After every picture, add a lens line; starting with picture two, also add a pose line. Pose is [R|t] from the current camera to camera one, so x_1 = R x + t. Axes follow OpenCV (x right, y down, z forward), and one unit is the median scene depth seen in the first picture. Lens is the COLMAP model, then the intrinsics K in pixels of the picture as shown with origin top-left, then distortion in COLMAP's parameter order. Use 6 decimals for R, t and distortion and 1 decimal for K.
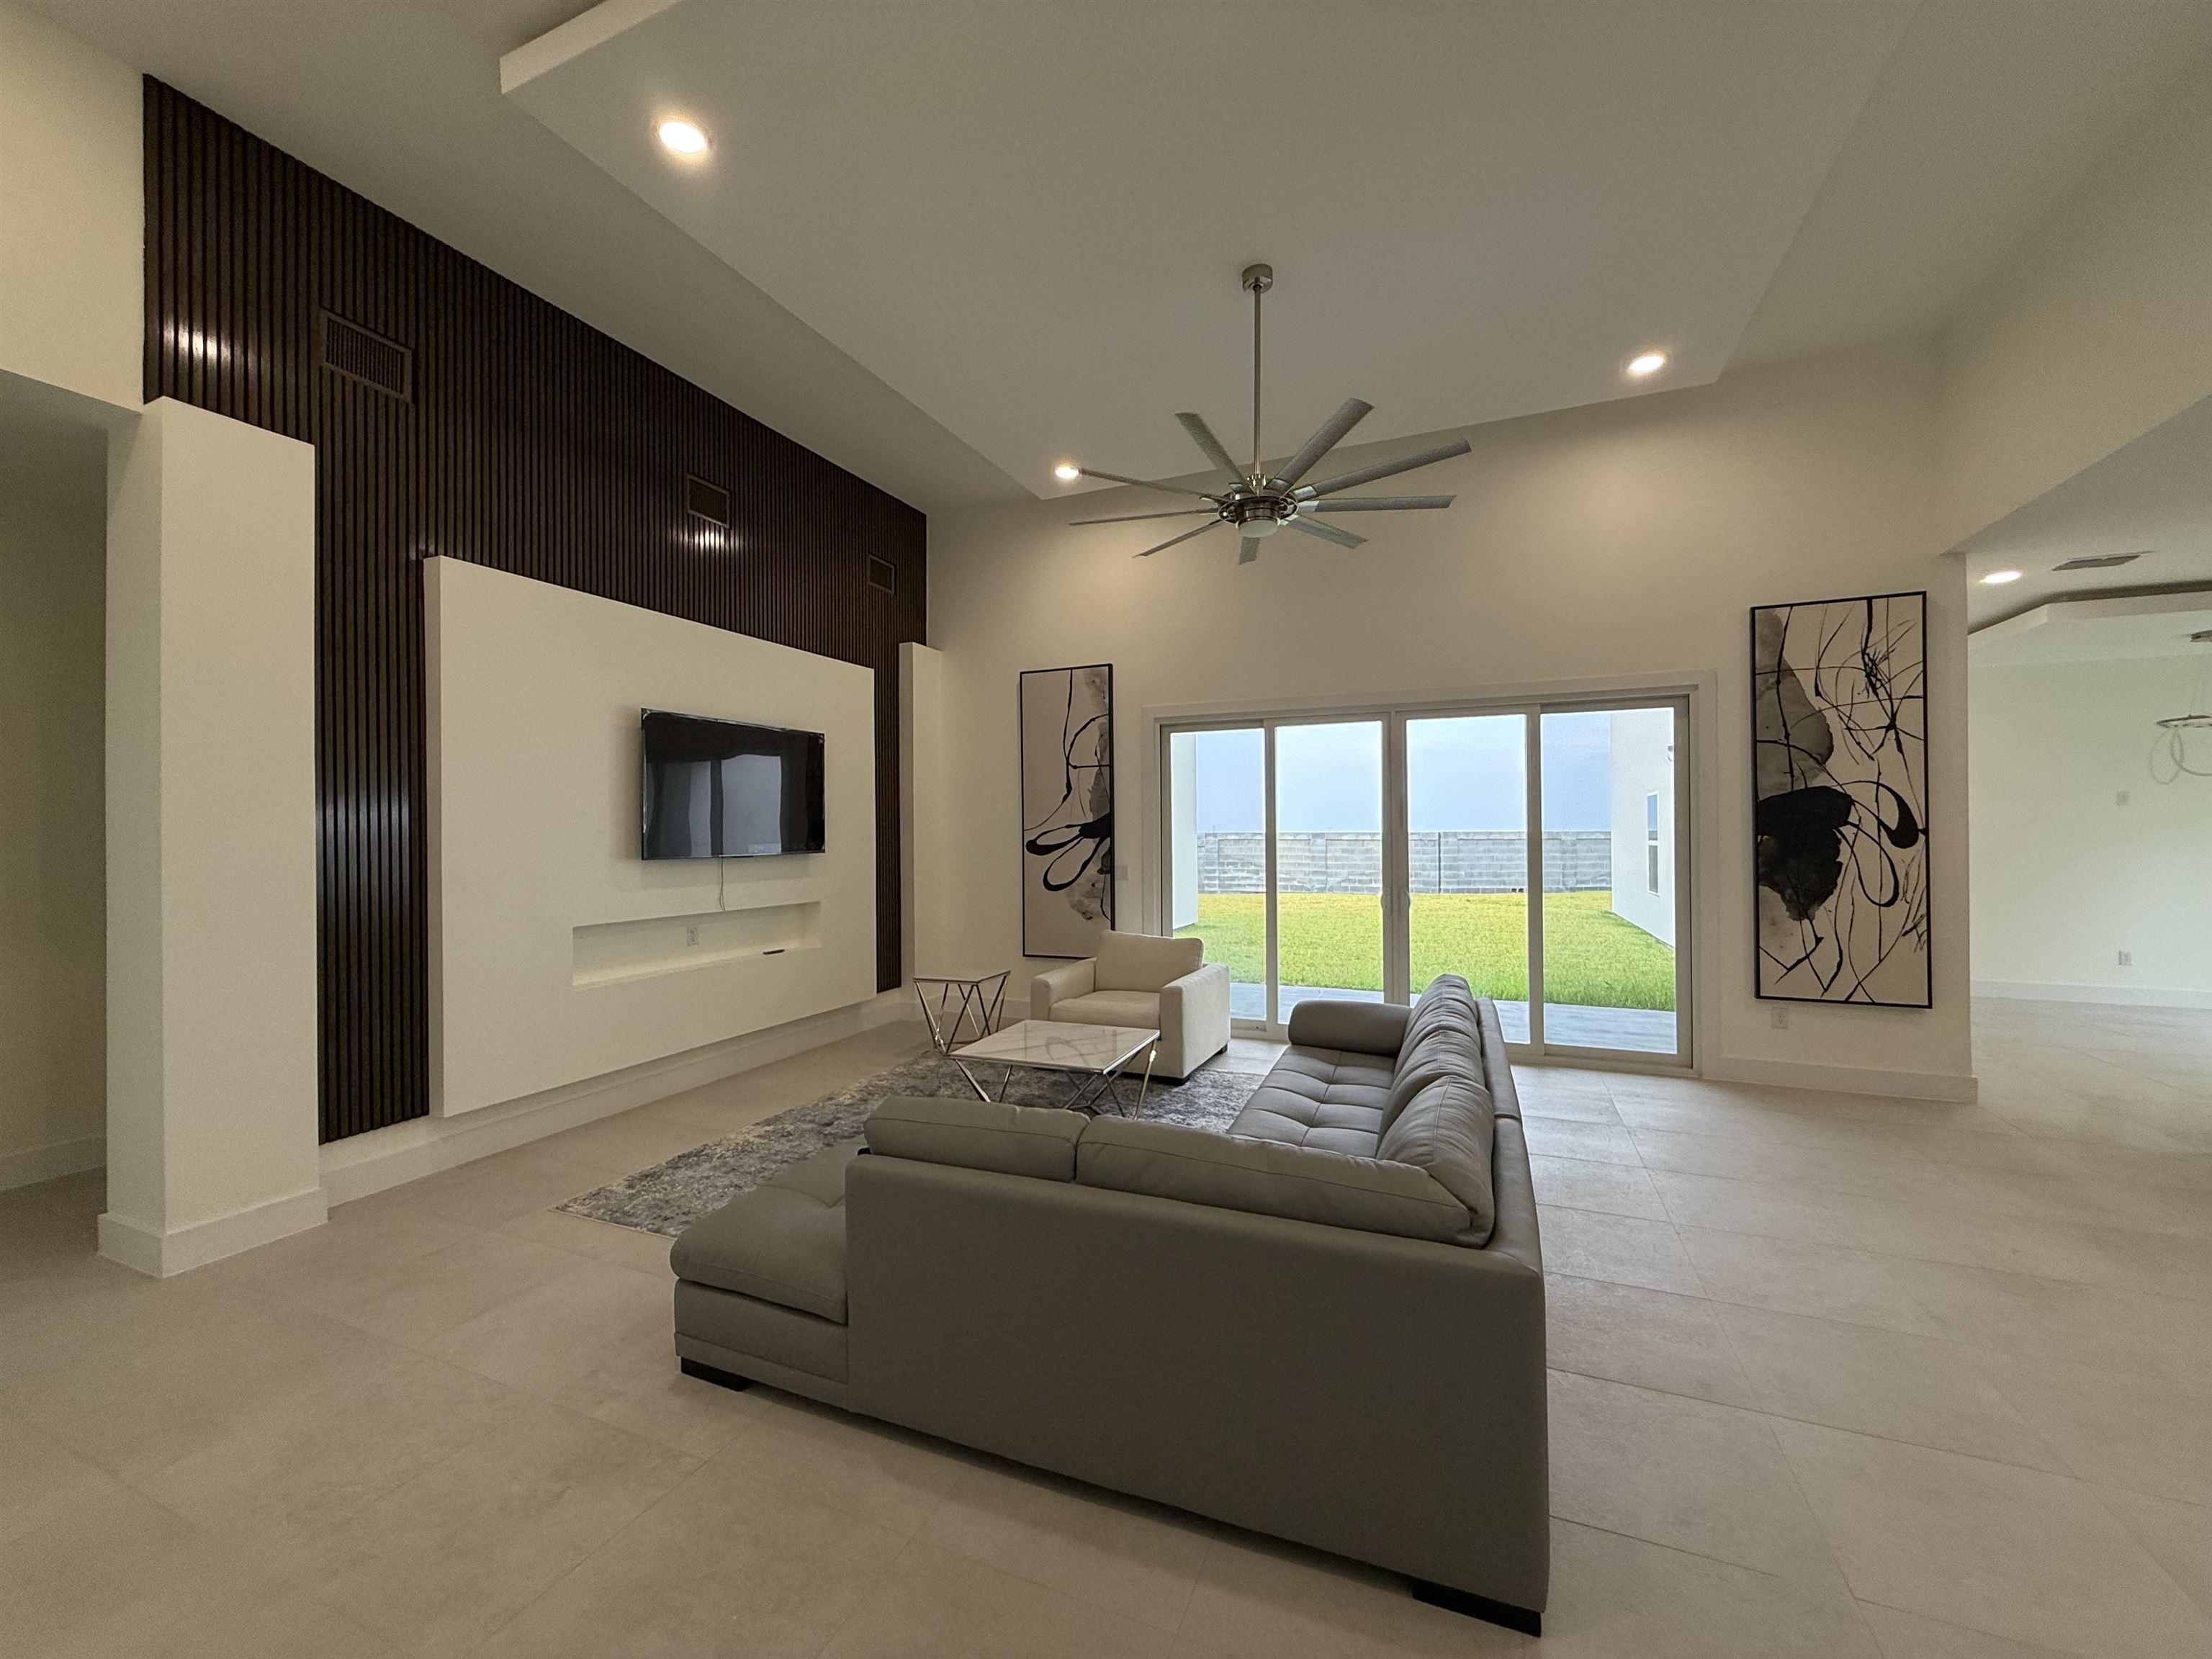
lens RADIAL K [[890.6, 0, 1100.3], [0, 890.6, 831.0], [0, 0, 1]] dist [0.000605, 0.000132]
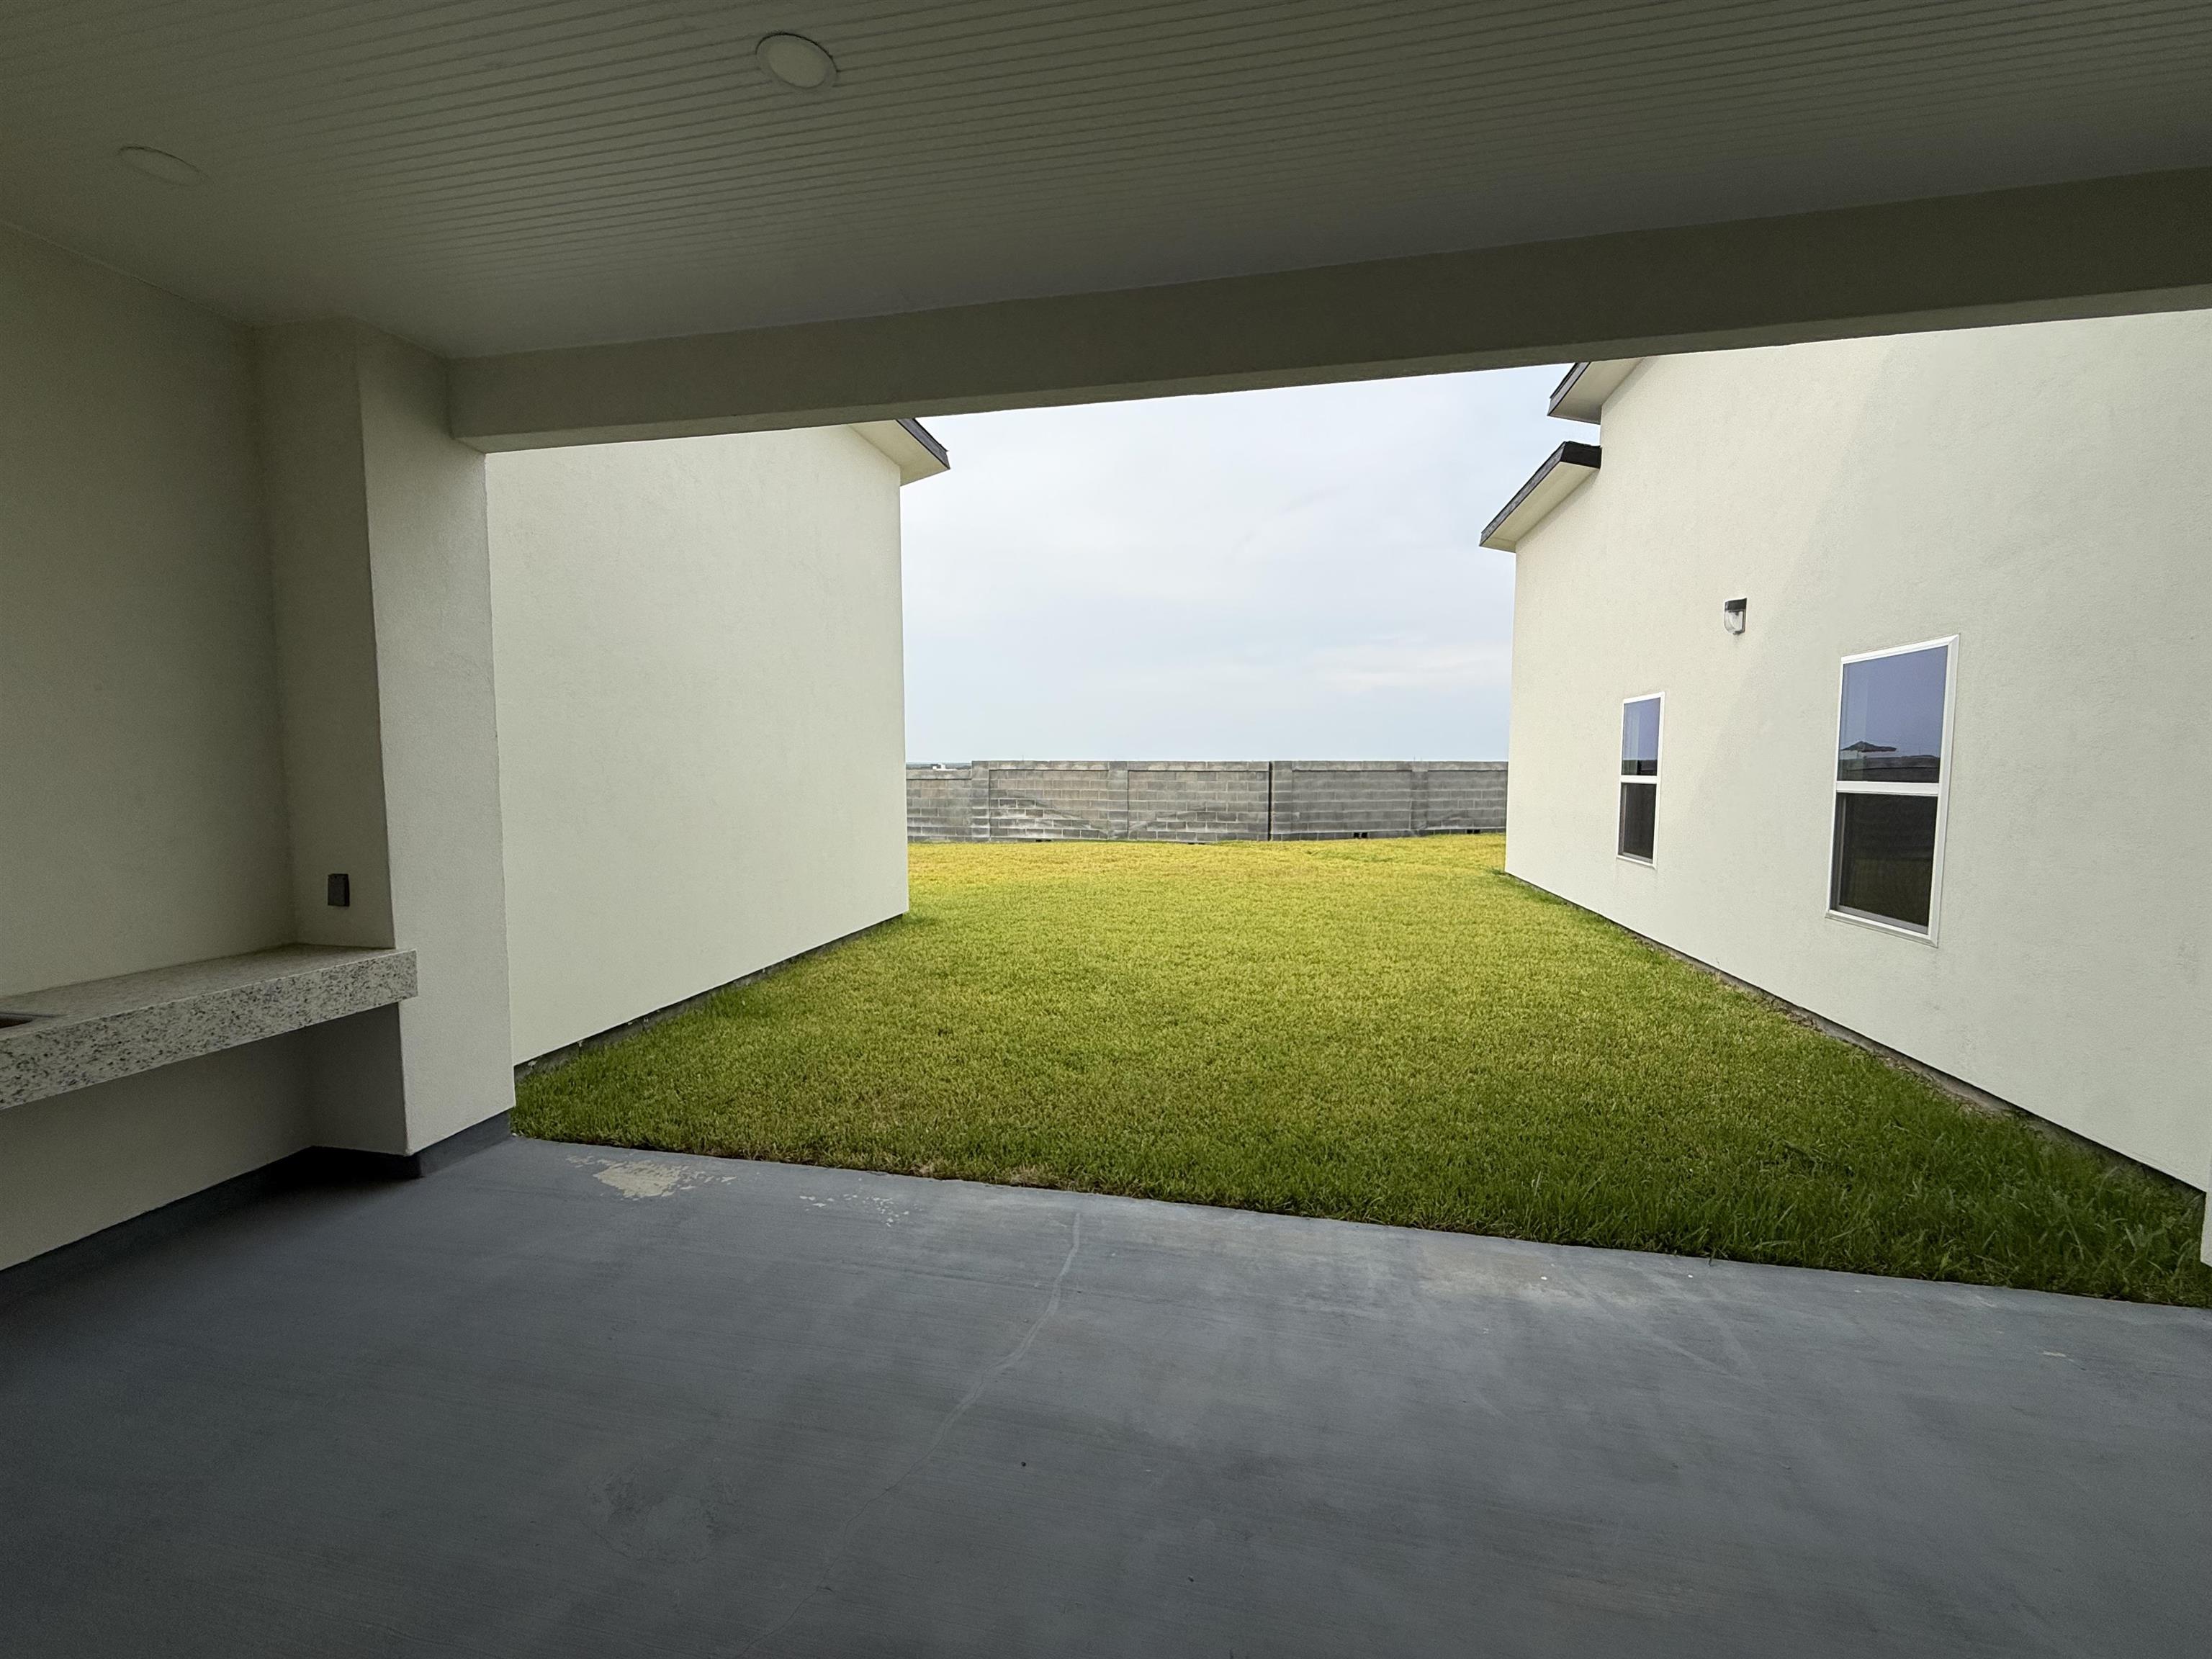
lens RADIAL K [[890.6, 0, 1103.8], [0, 890.6, 831.3], [0, 0, 1]] dist [0.000605, 0.000132]
pose [[0.977299, -0.011520, 0.211550, 0.074324], [-0.005234, 0.996903, 0.078469, 0.001732], [-0.211799, -0.077795, 0.974212, 0.269394]]
